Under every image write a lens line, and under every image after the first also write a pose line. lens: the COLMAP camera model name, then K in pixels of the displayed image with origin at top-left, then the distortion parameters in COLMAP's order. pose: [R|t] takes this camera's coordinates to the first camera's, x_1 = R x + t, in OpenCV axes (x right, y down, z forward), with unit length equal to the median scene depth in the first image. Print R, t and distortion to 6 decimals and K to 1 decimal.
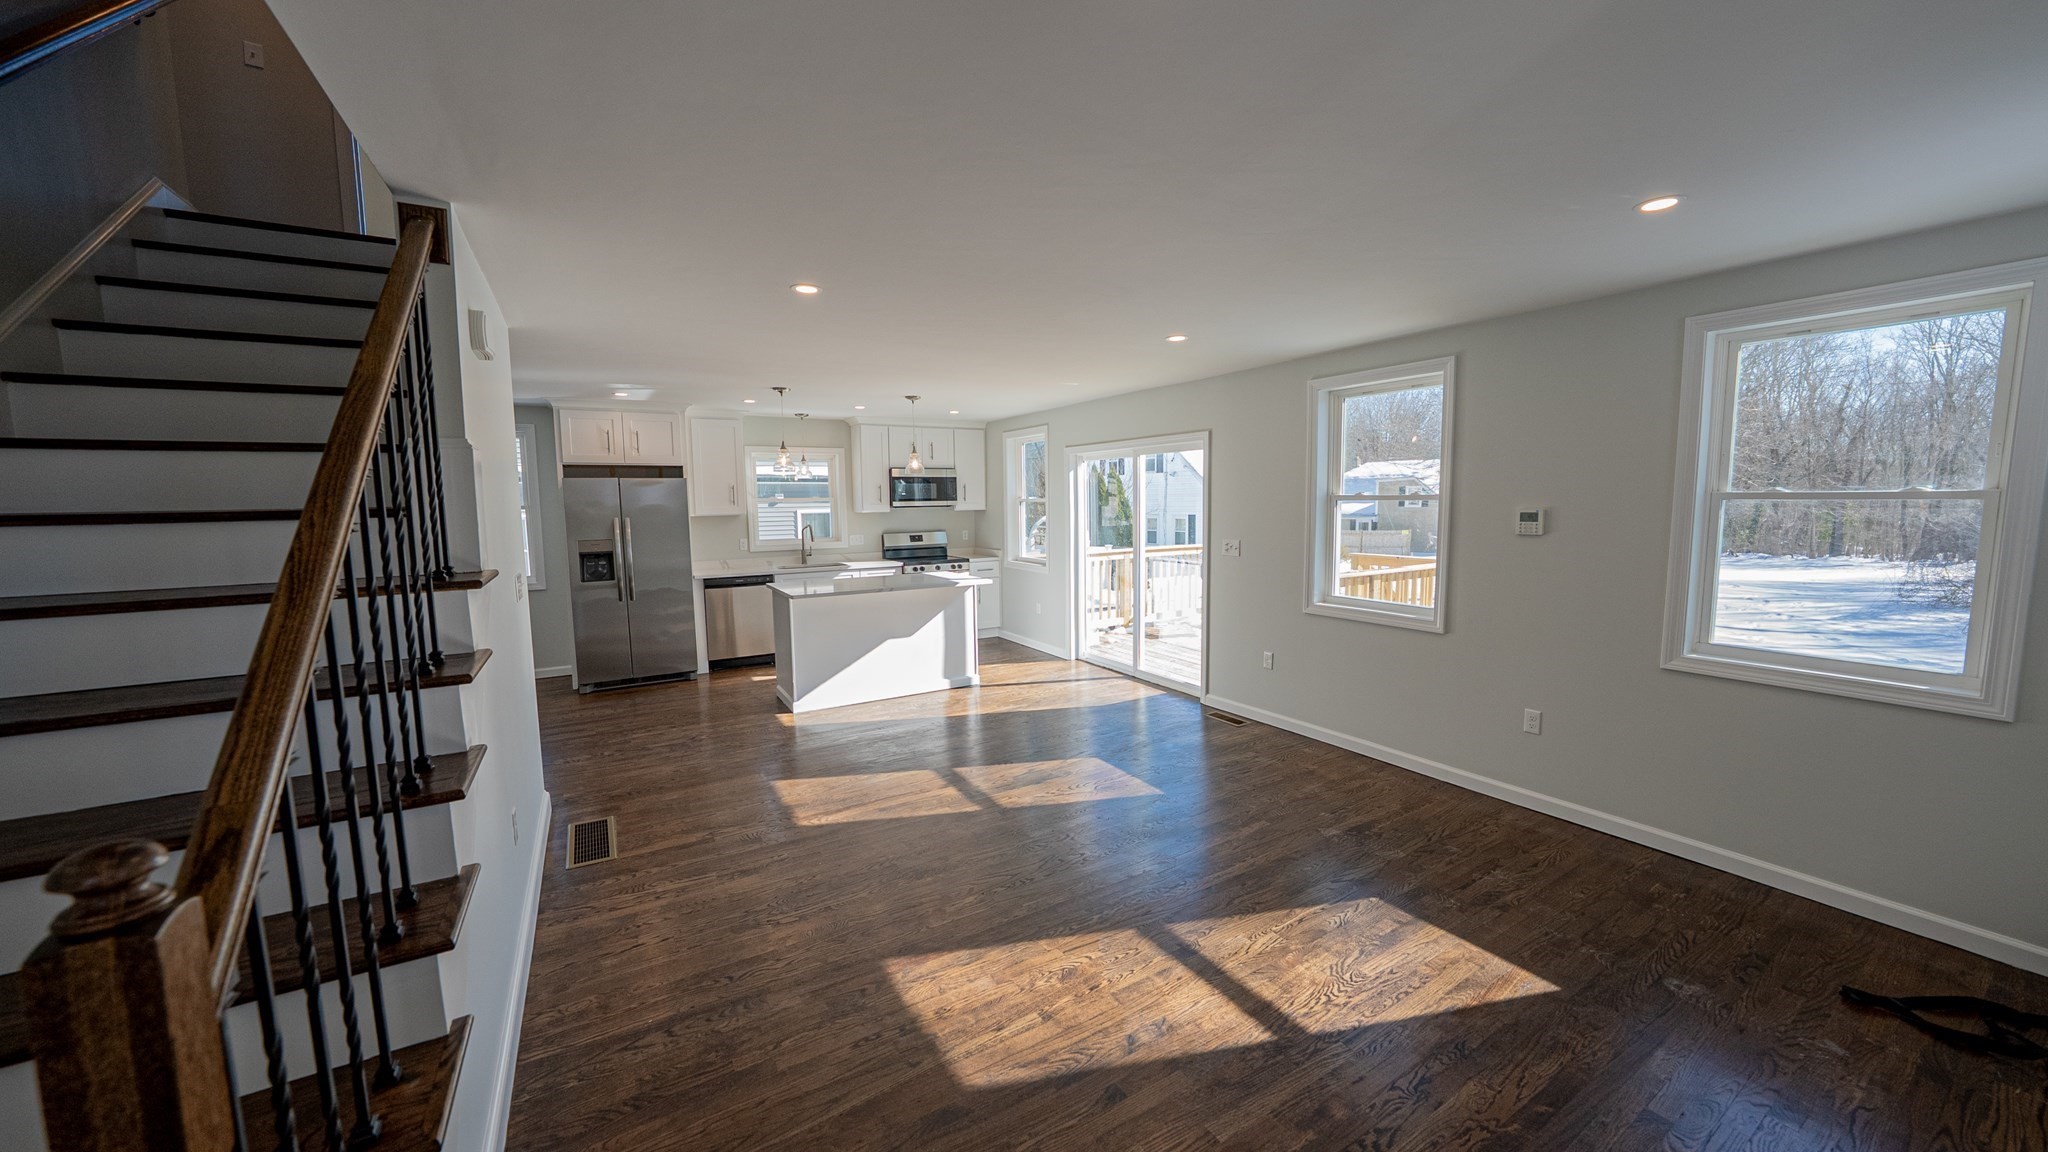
lens RADIAL K [[722.2, 0, 1024.0], [0, 722.2, 576.0], [0, 0, 1]] dist [-0.000064, -0.000006]
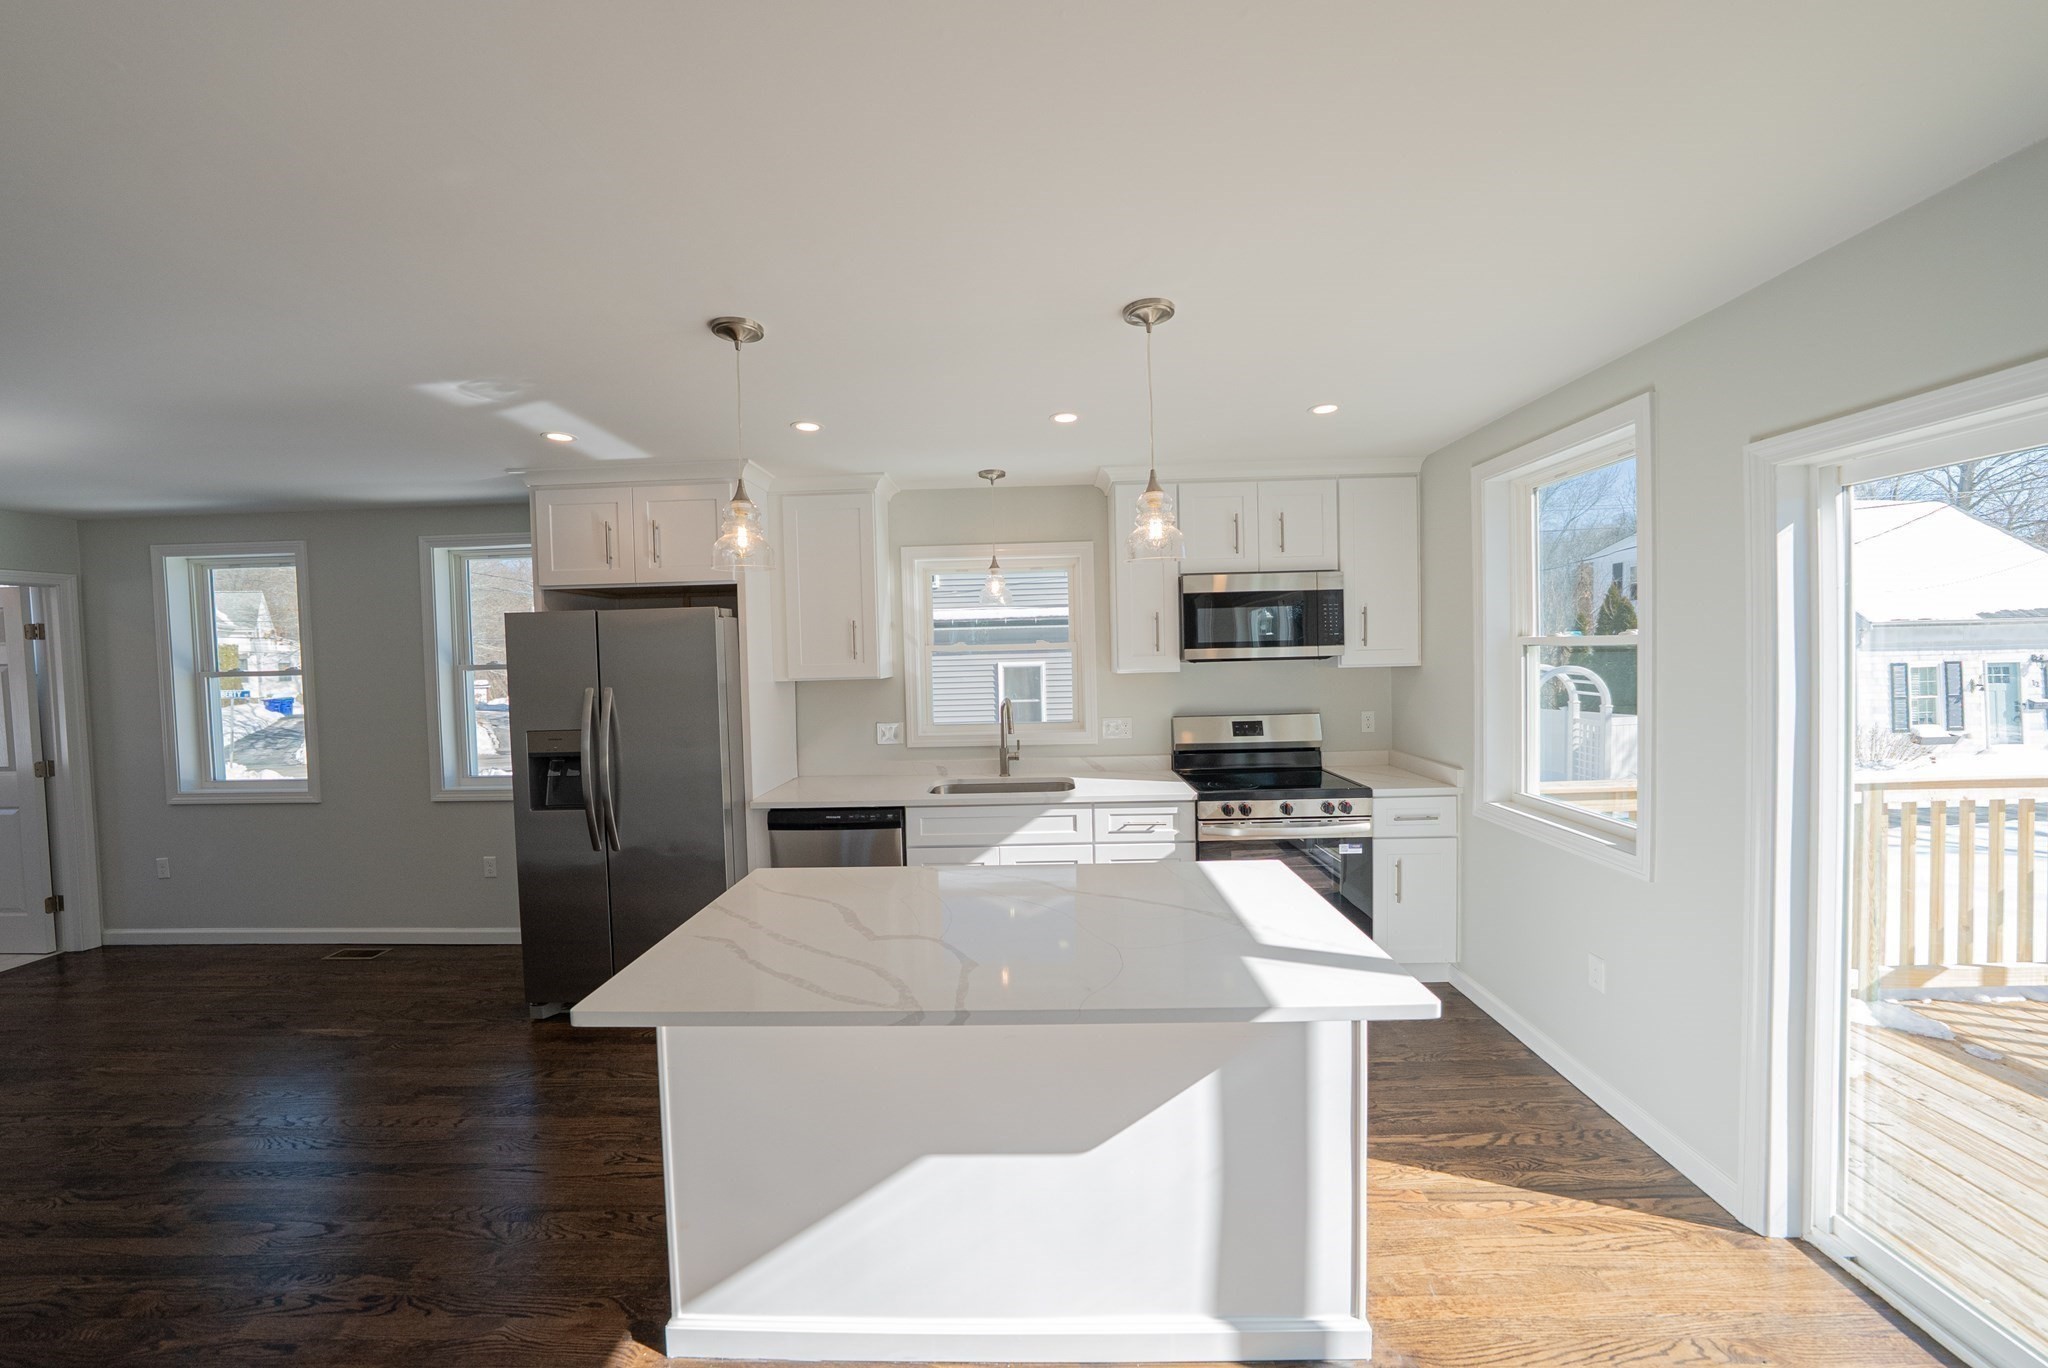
lens RADIAL K [[728.8, 0, 1026.9], [0, 728.8, 677.7], [0, 0, 1]] dist [-0.025888, 0.006902]
pose [[0.848288, 0.009489, -0.529451, -0.029033], [-0.041630, 0.997940, -0.048814, -0.064800], [0.527897, 0.063450, 0.846935, 0.622505]]
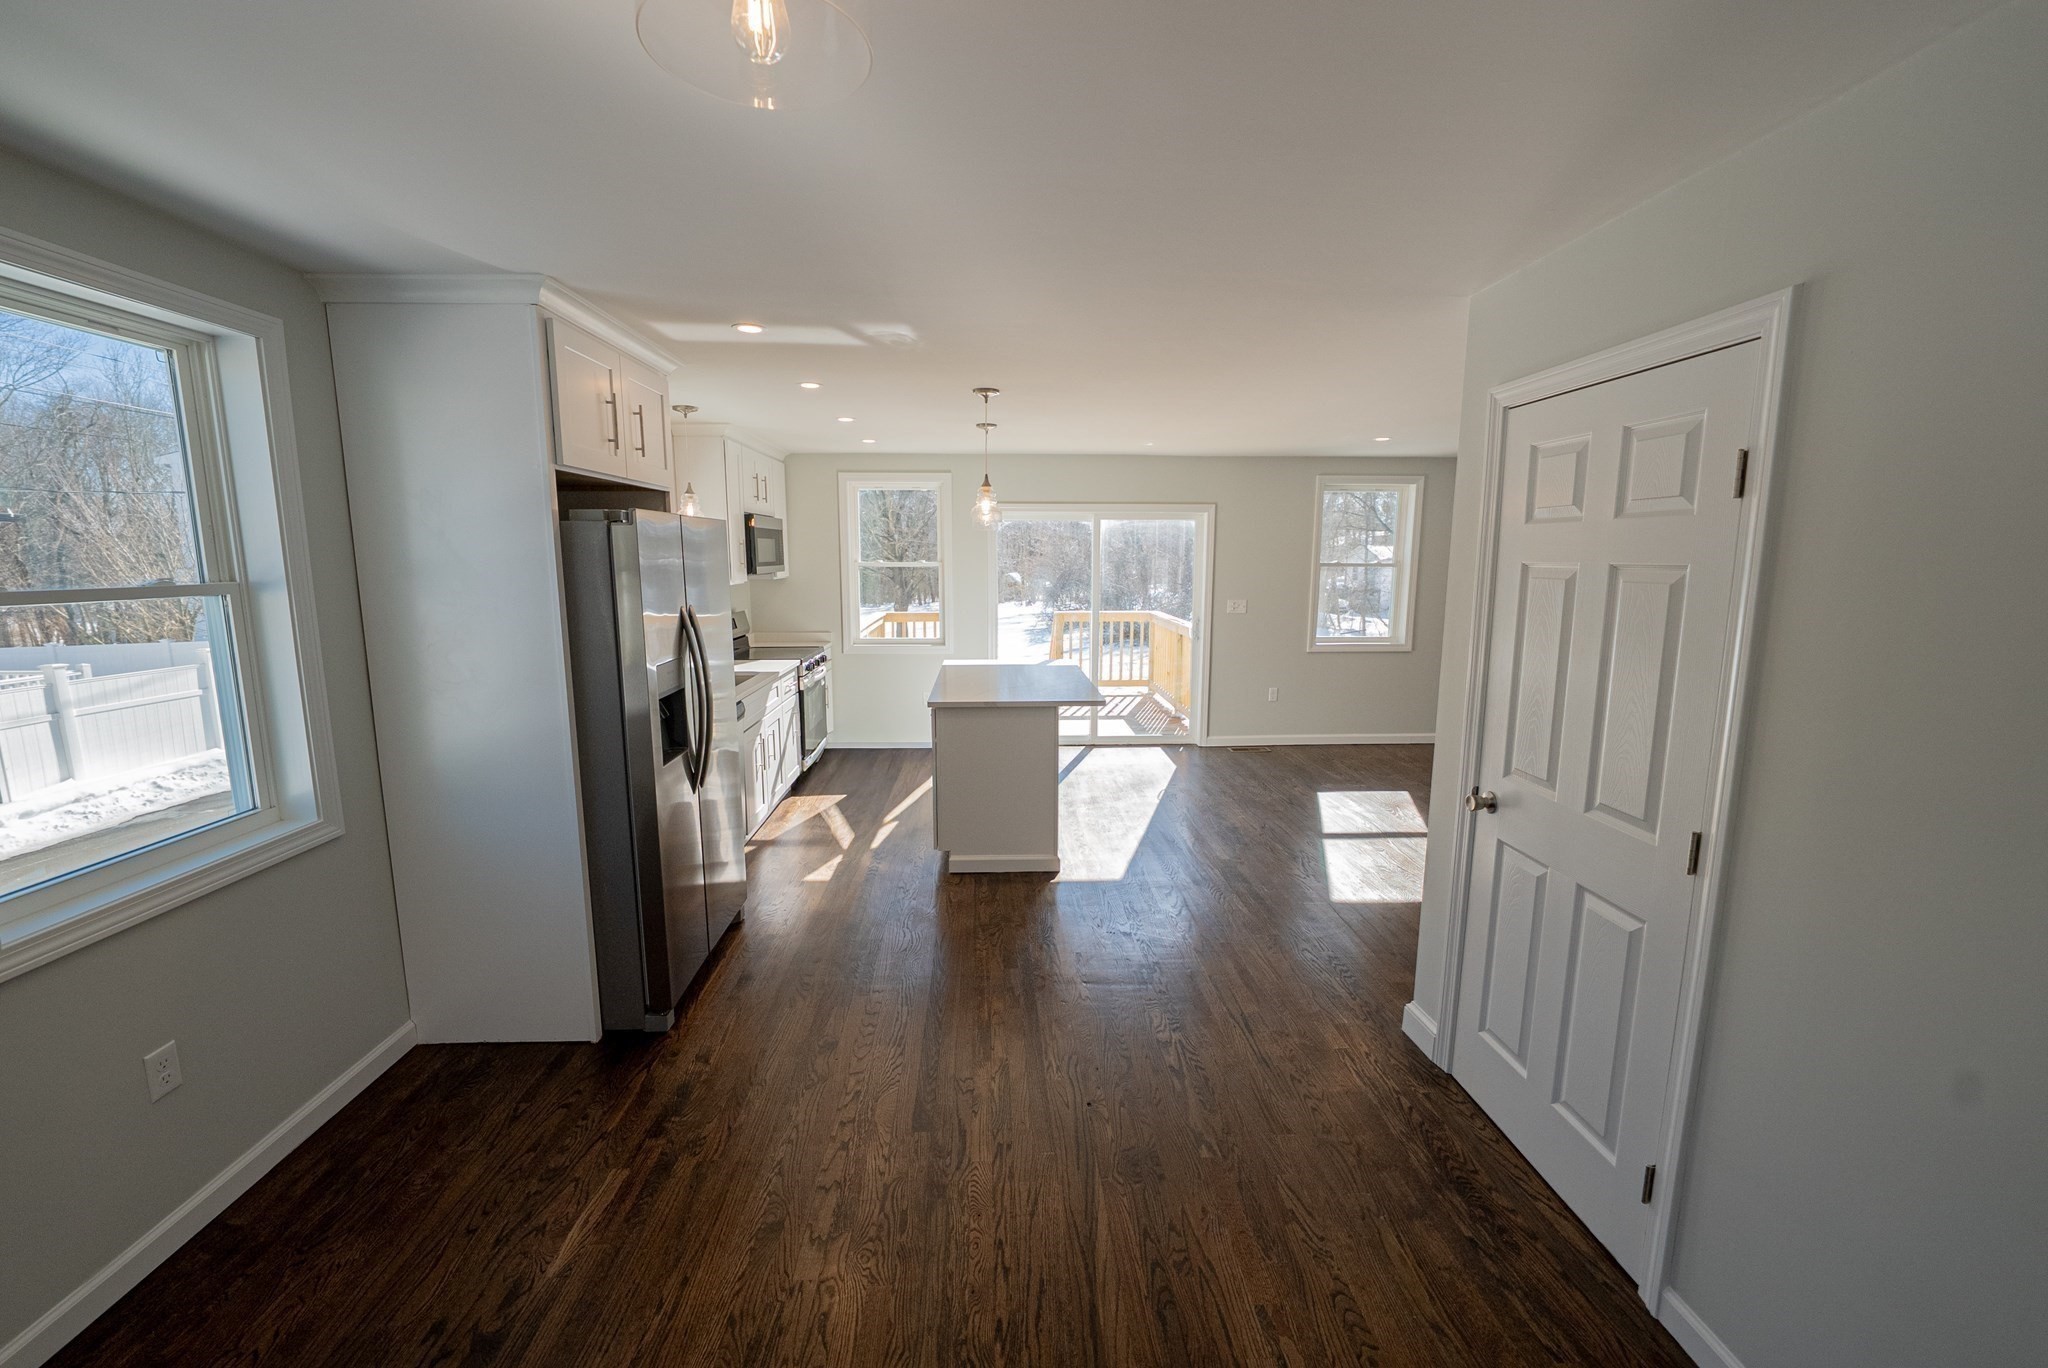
lens RADIAL K [[790.5, 0, 1024.0], [0, 790.5, 684.0], [0, 0, 1]] dist [-0.001649, -0.000028]
pose [[0.472688, -0.129558, 0.871654, -0.755610], [0.086828, 0.991168, 0.100237, -0.055067], [-0.876942, 0.028303, 0.479762, 0.507968]]
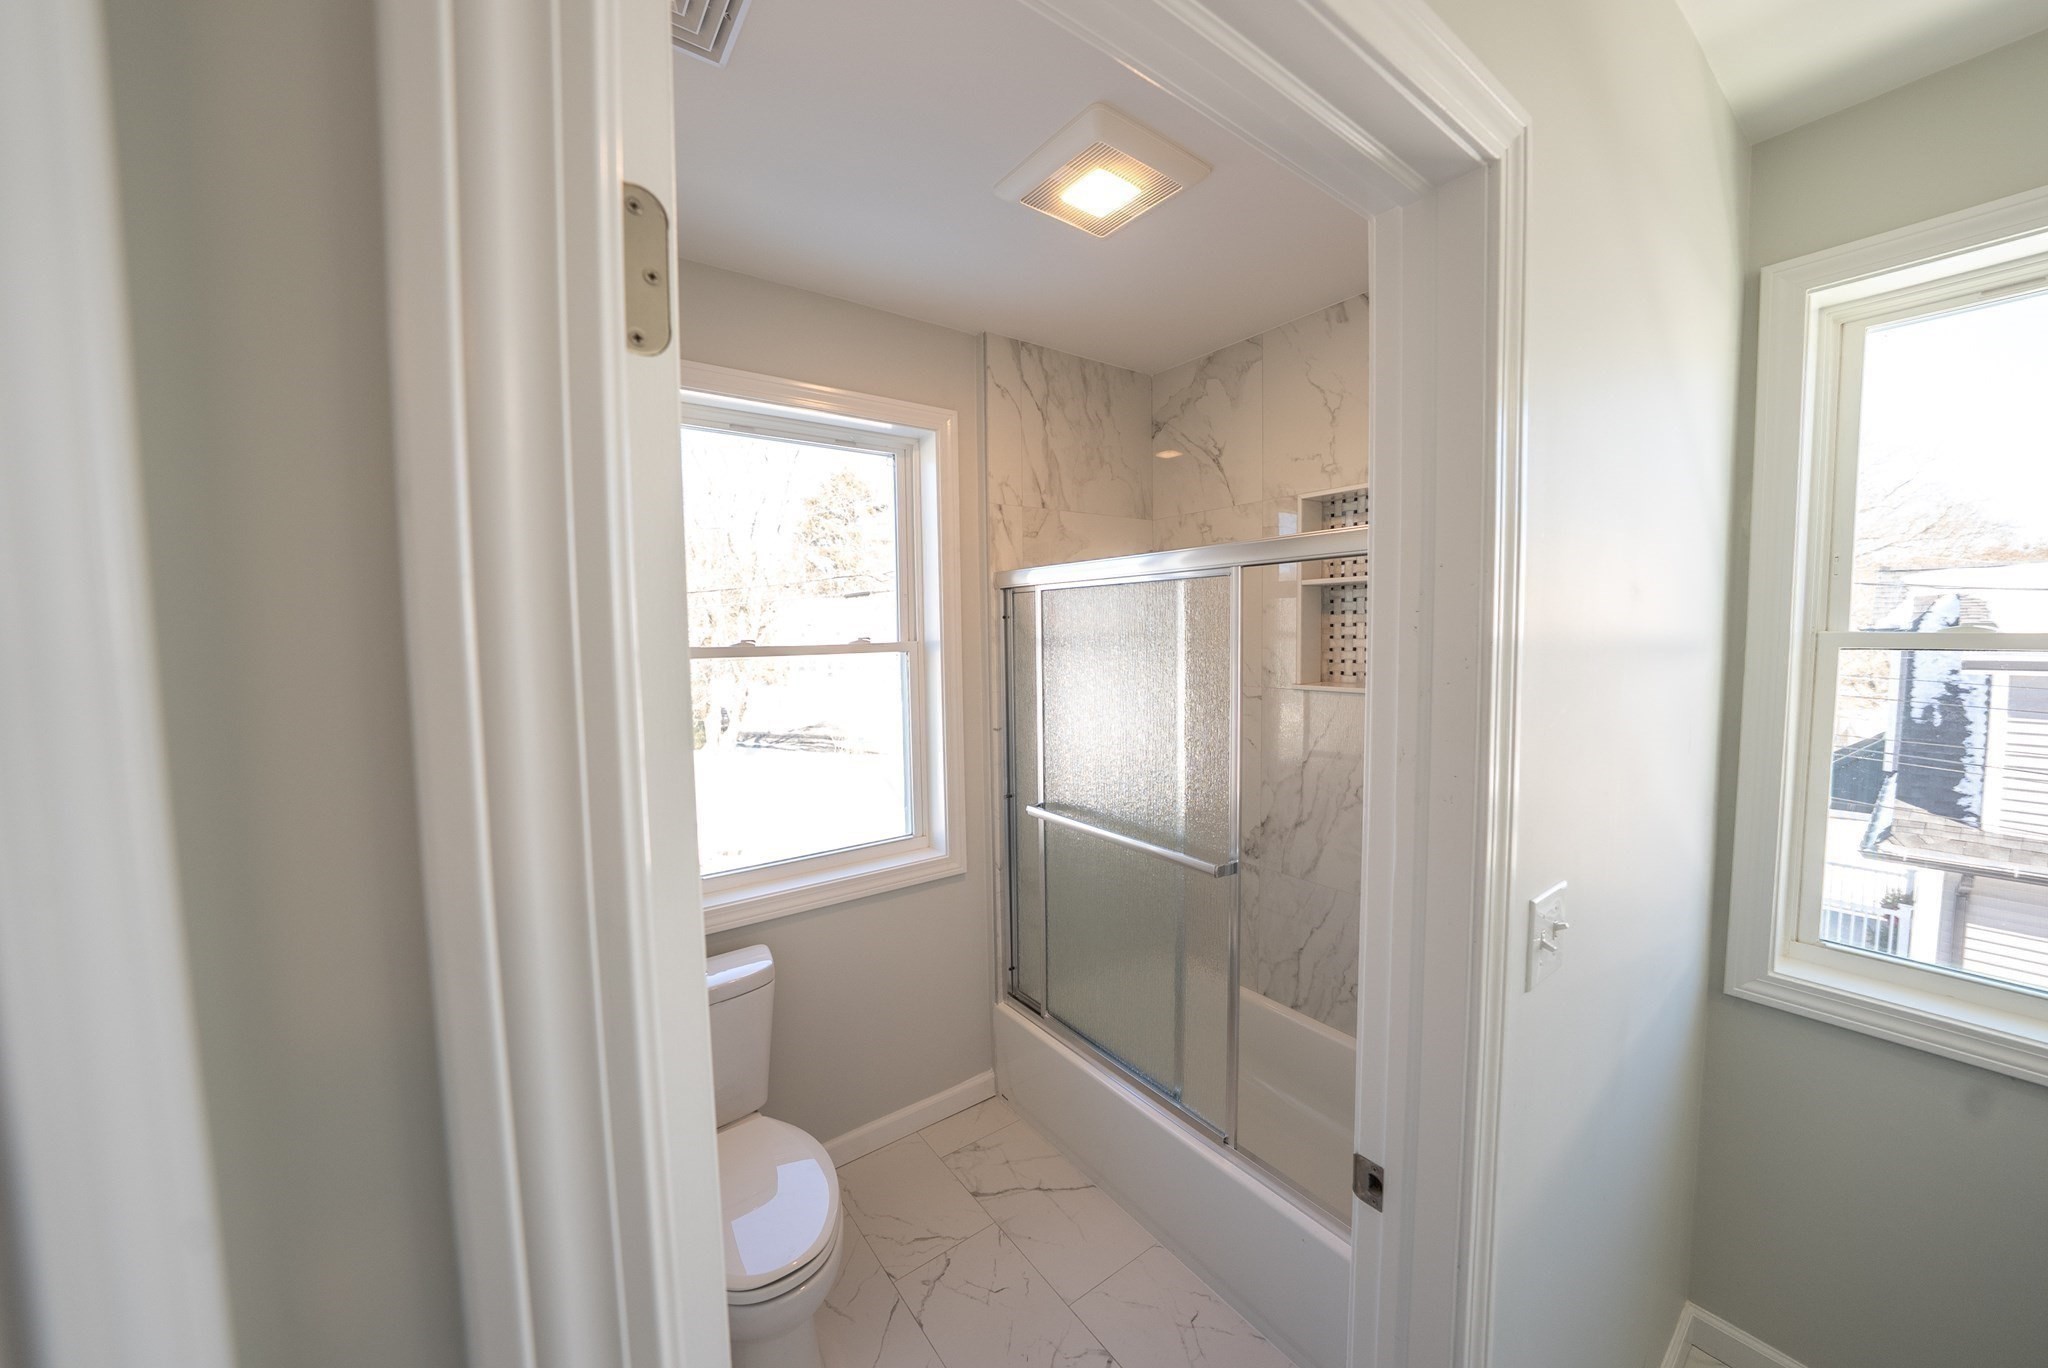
lens RADIAL K [[711.4, 0, 1027.3], [0, 711.4, 675.7], [0, 0, 1]] dist [-0.010948, 0.000244]
pose [[0.994783, -0.004995, 0.101896, -0.615183], [0.009004, 0.999202, -0.038924, -0.060844], [-0.101620, 0.039638, 0.994033, 0.589783]]
